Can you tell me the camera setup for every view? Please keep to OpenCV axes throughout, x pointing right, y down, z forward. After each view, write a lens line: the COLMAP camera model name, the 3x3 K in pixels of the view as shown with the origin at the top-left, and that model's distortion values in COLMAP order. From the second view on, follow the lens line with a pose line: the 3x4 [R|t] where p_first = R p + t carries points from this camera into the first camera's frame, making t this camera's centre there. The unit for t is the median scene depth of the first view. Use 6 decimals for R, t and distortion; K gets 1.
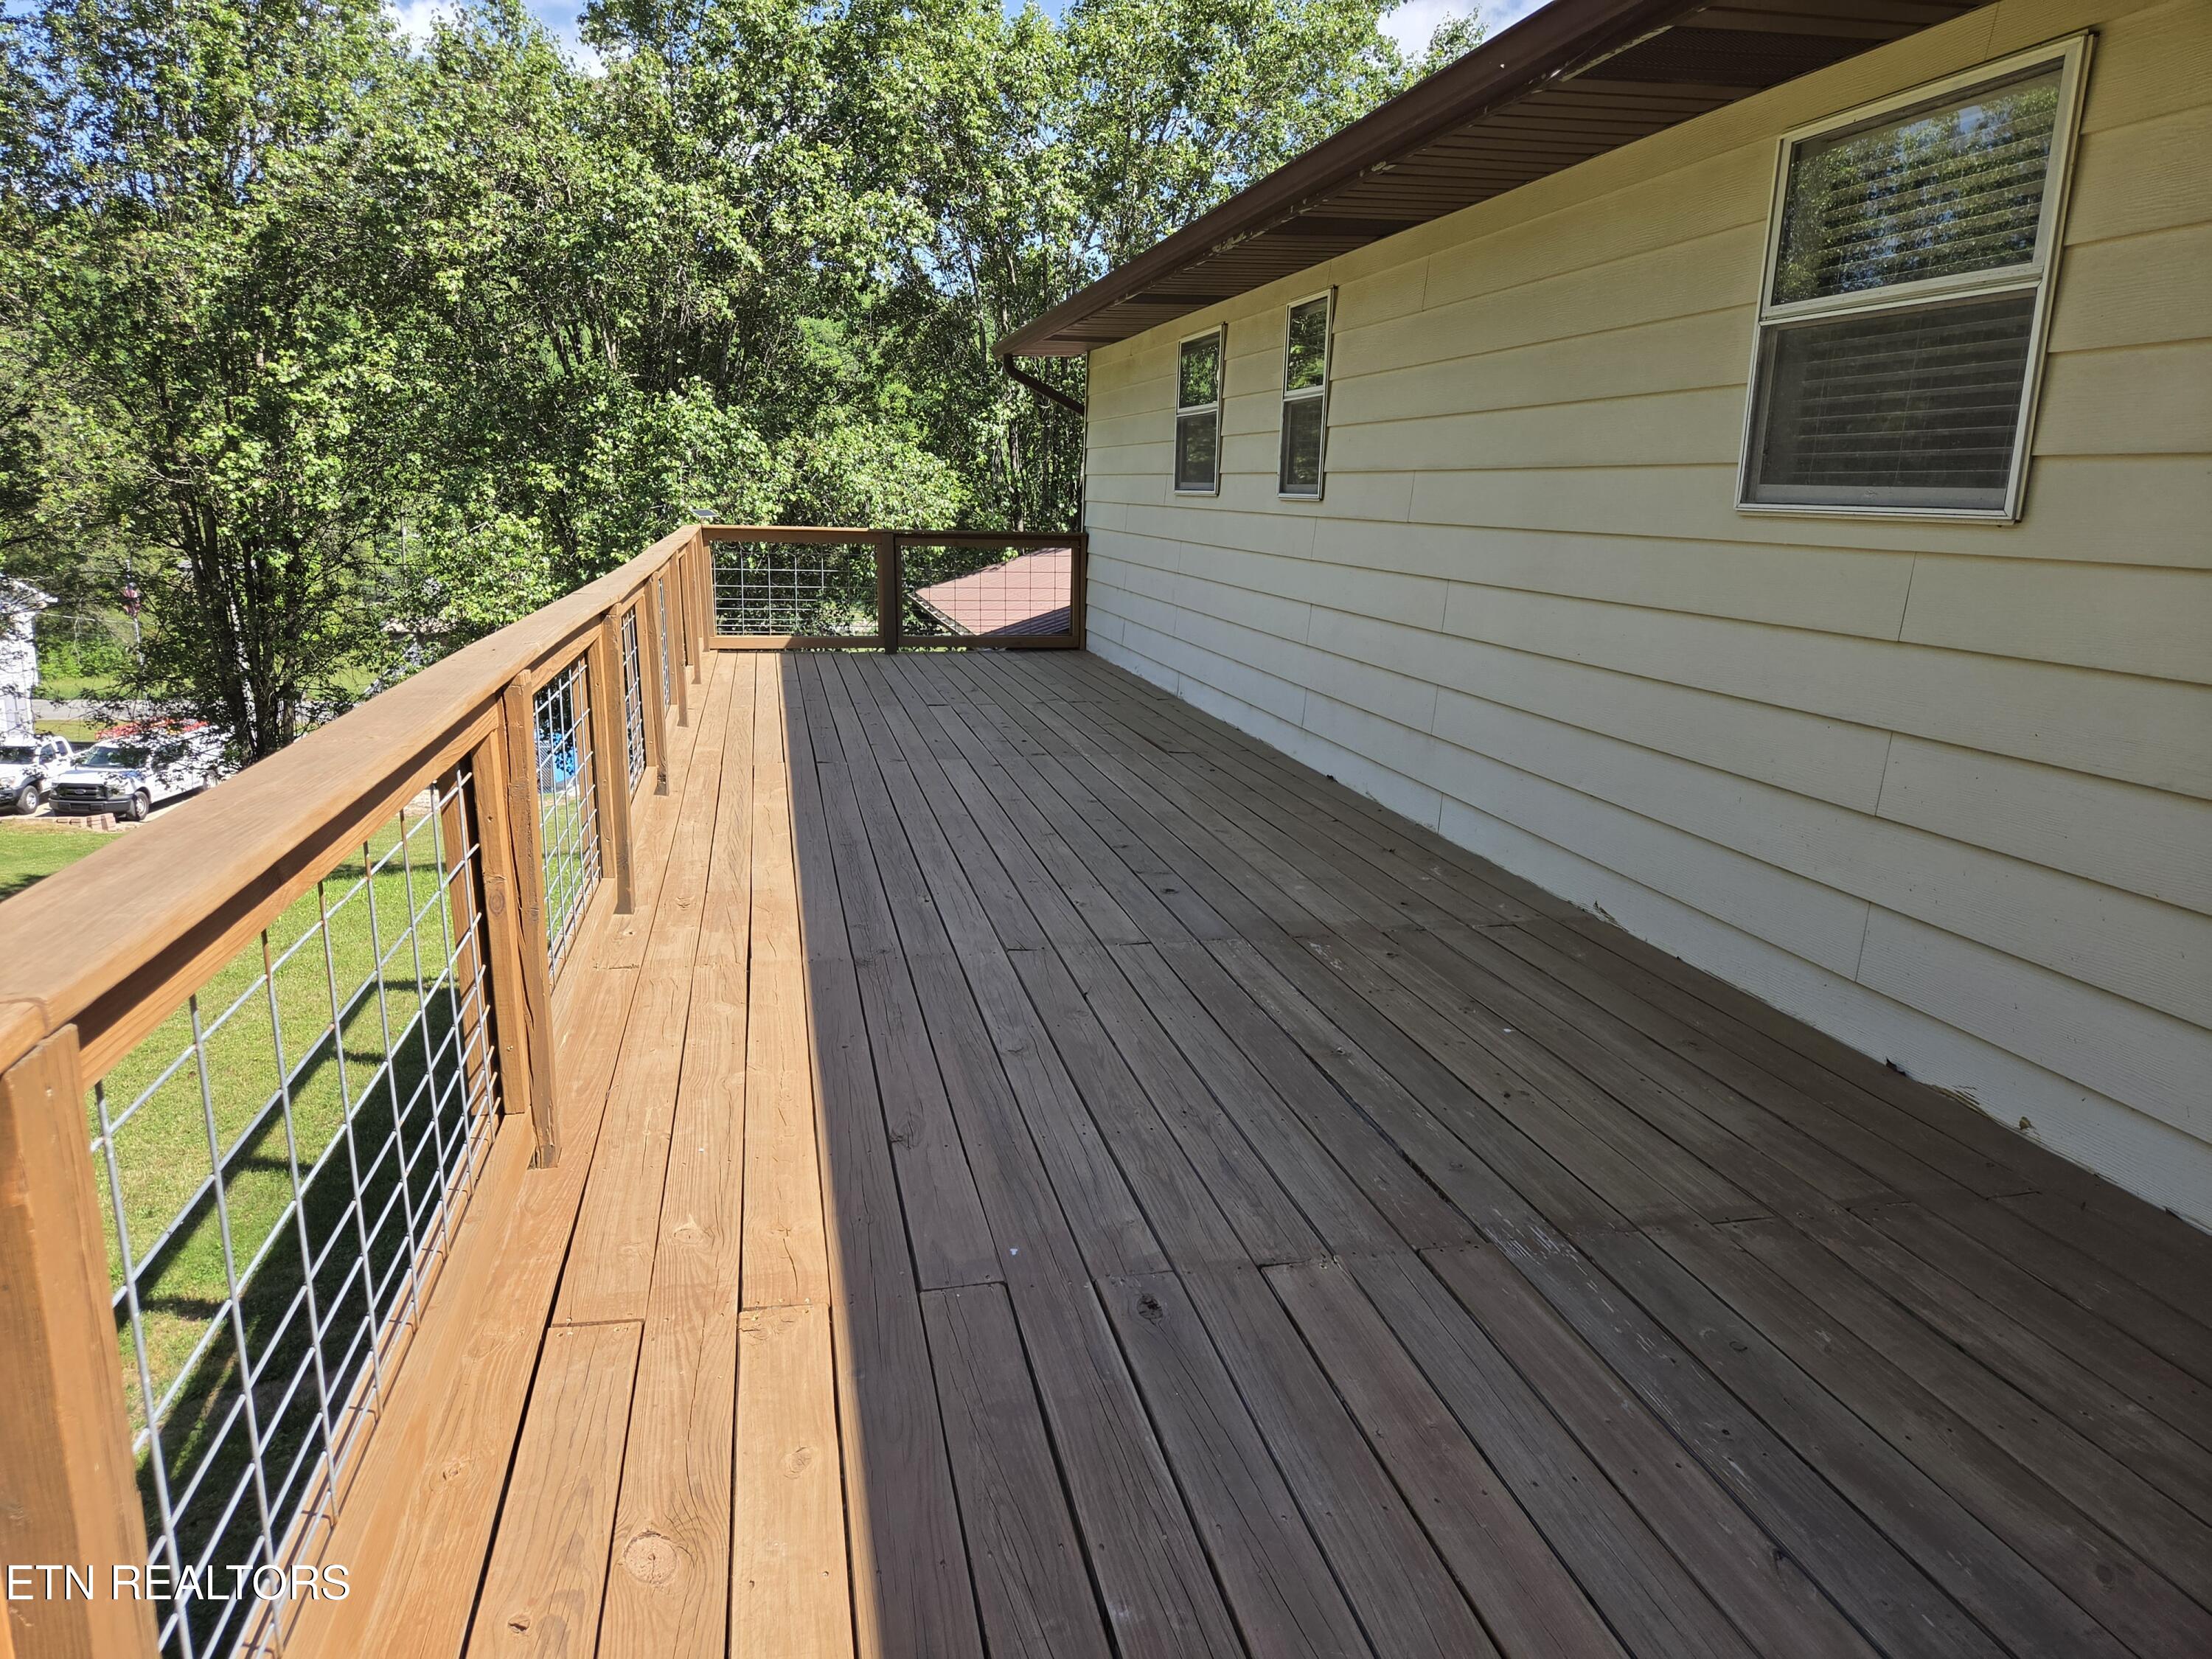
lens RADIAL K [[1469.2, 0, 1096.6], [0, 1469.2, 827.4], [0, 0, 1]] dist [0.006870, -0.002174]
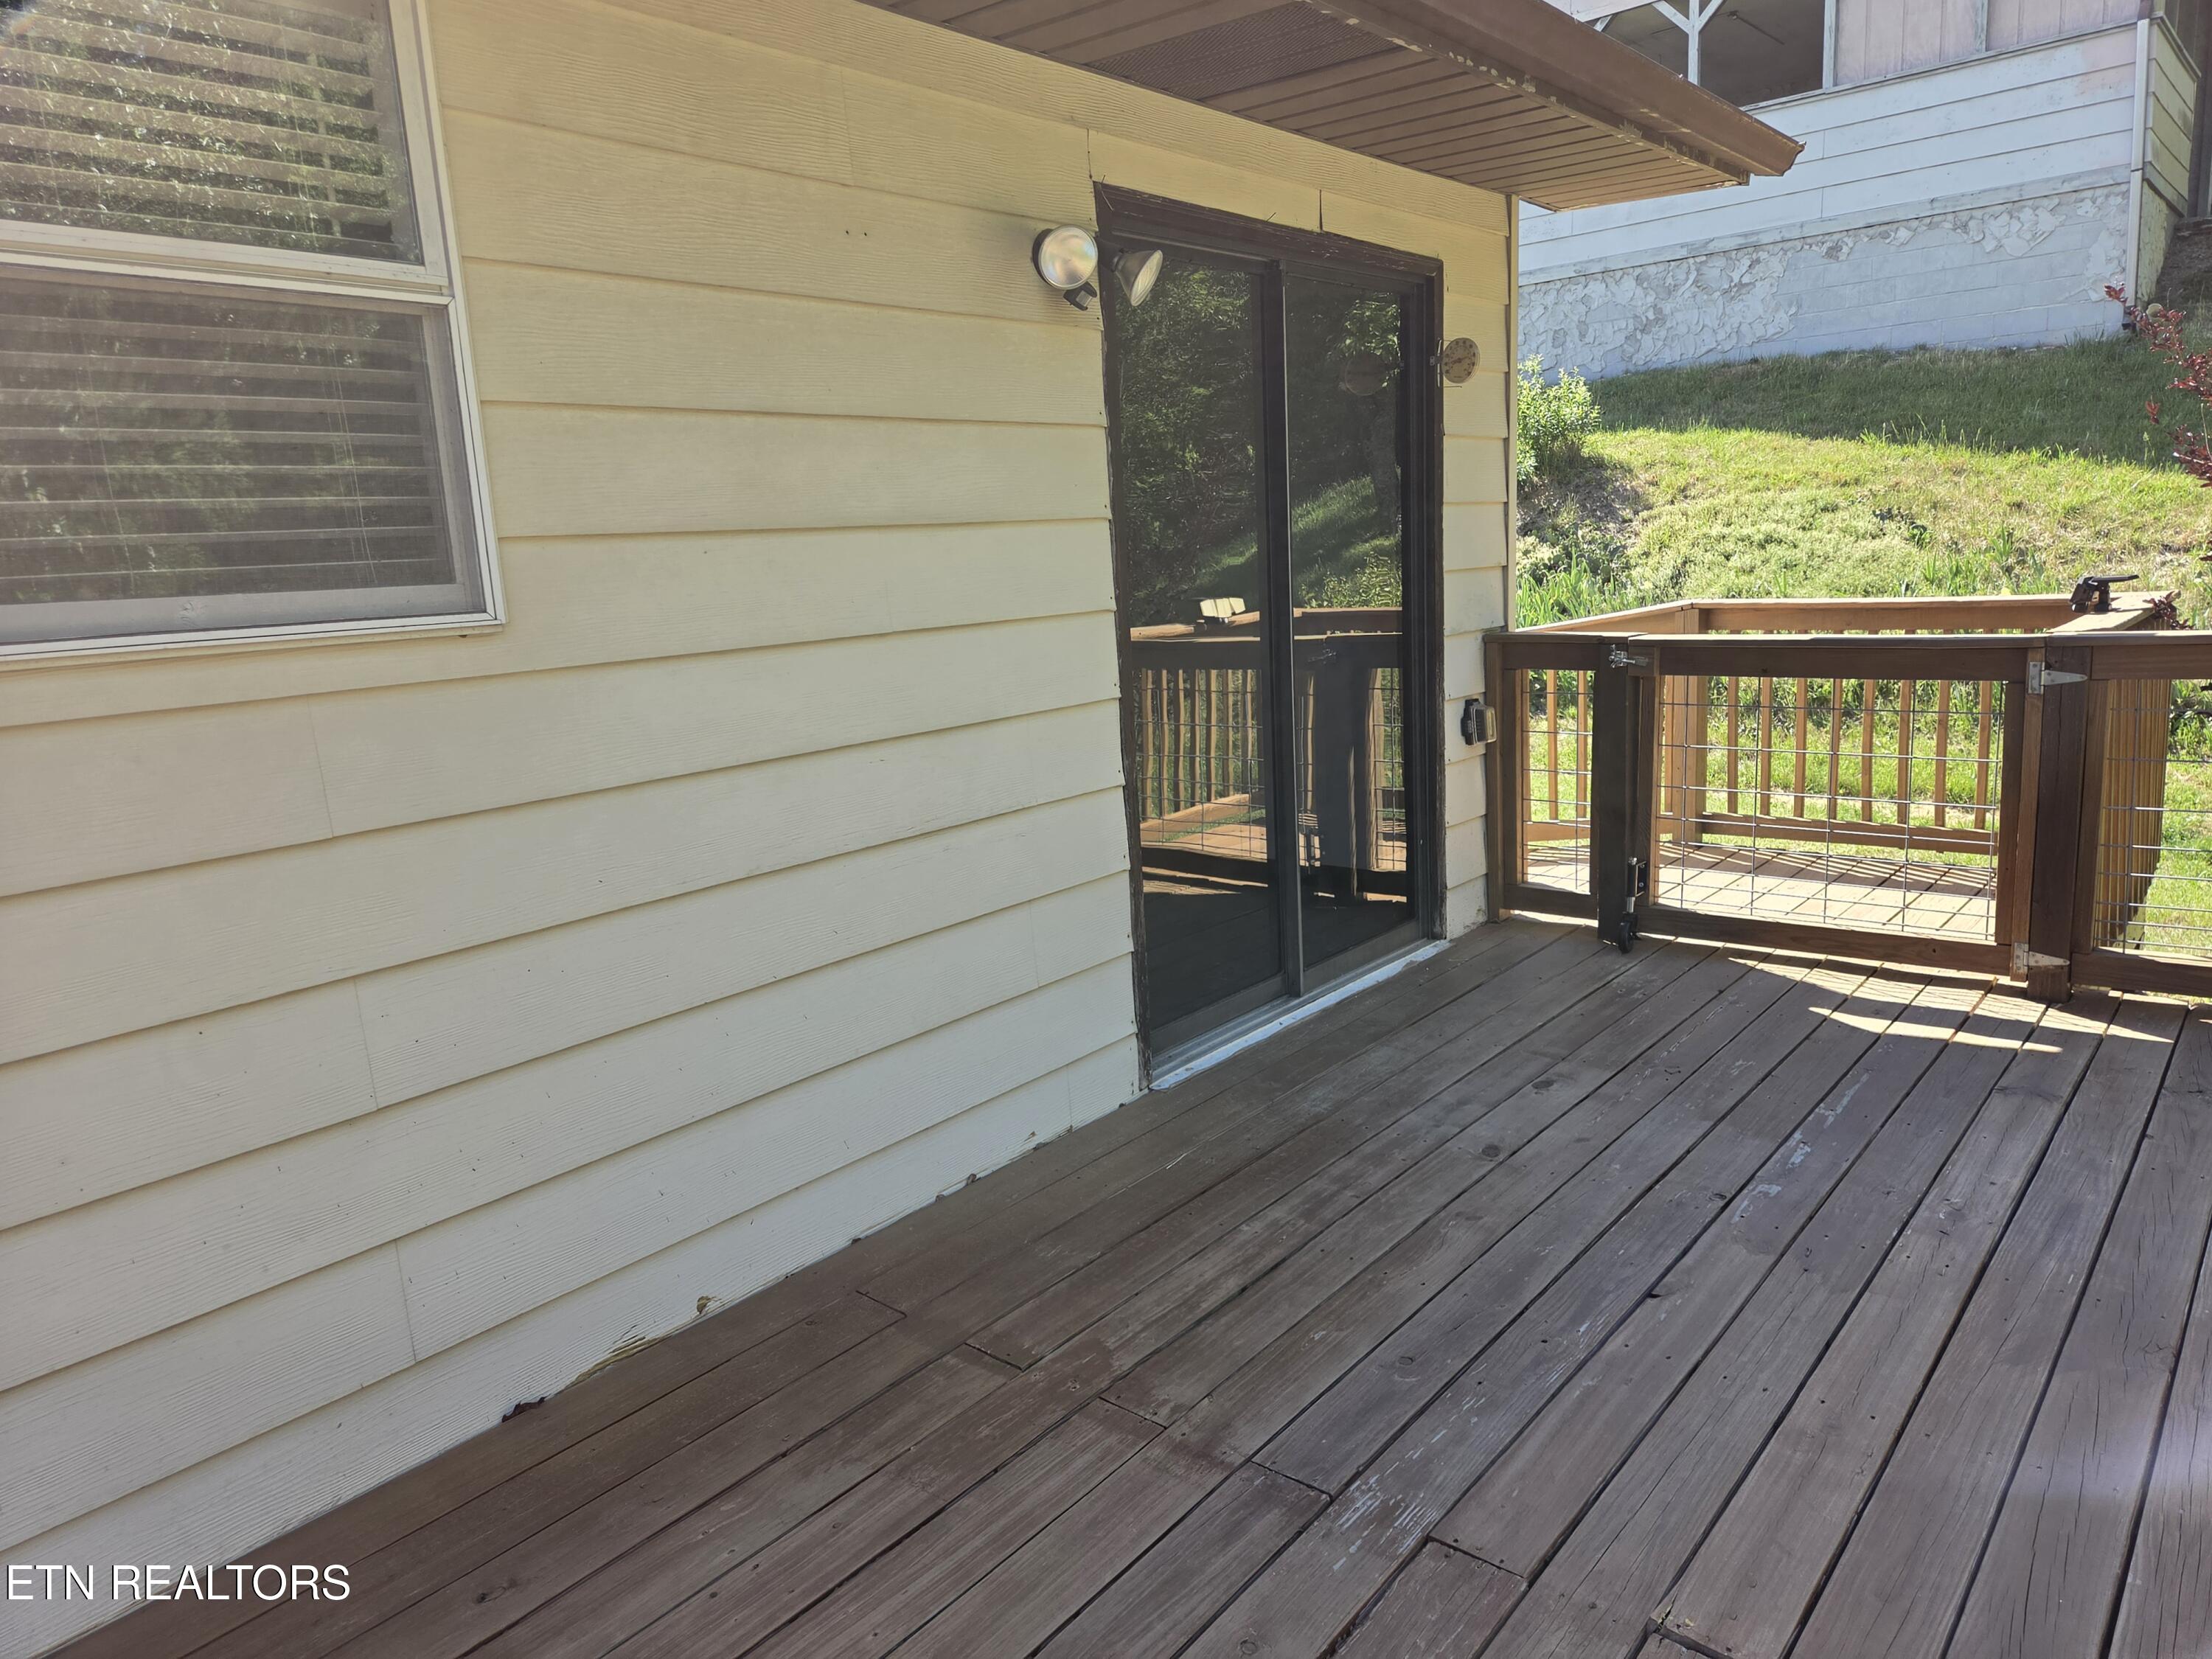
lens RADIAL K [[1469.2, 0, 1098.2], [0, 1469.2, 833.8], [0, 0, 1]] dist [0.006870, -0.002174]
pose [[-0.607814, -0.135612, 0.782414, -0.081018], [0.225498, 0.915269, 0.333816, -0.160705], [-0.761389, 0.379330, -0.525734, 0.664453]]
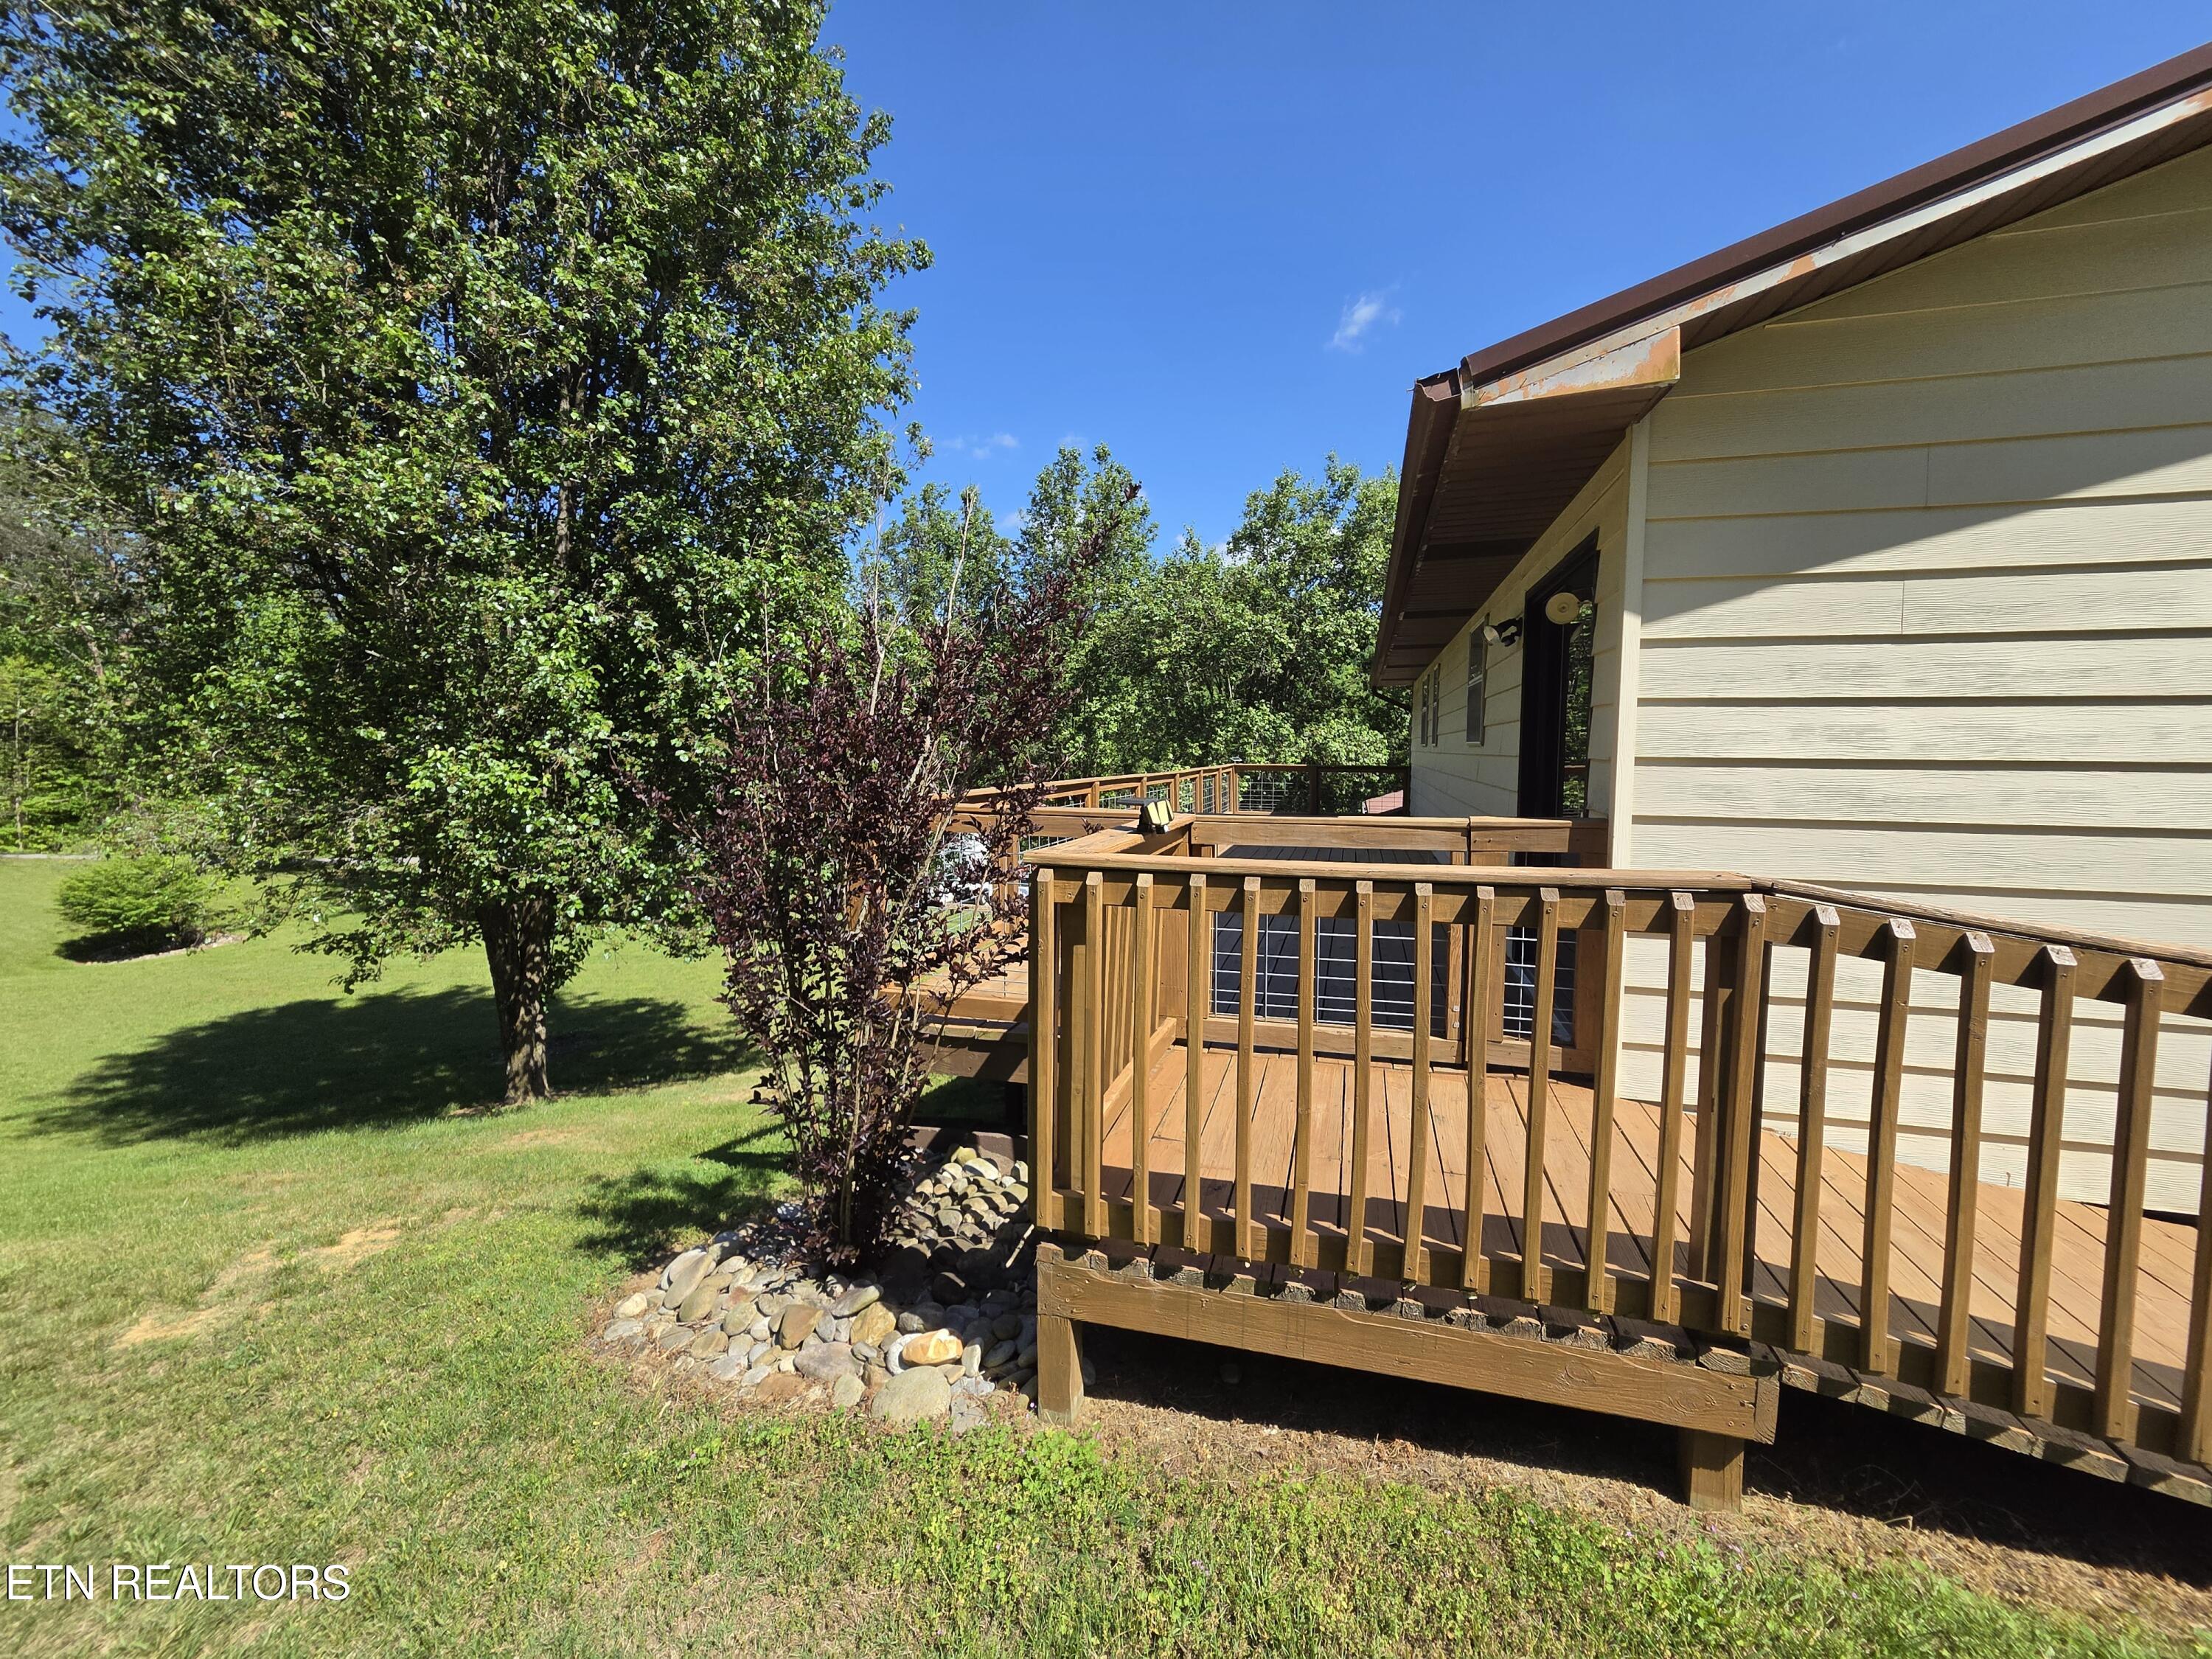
lens RADIAL K [[892.9, 0, 1106.8], [0, 892.9, 828.2], [0, 0, 1]] dist [0.000395, 0.000001]
pose [[0.885893, 0.019857, -0.463464, 0.169999], [-0.085880, 0.988834, -0.121789, 0.070251], [0.455871, 0.147694, 0.877706, -0.276036]]
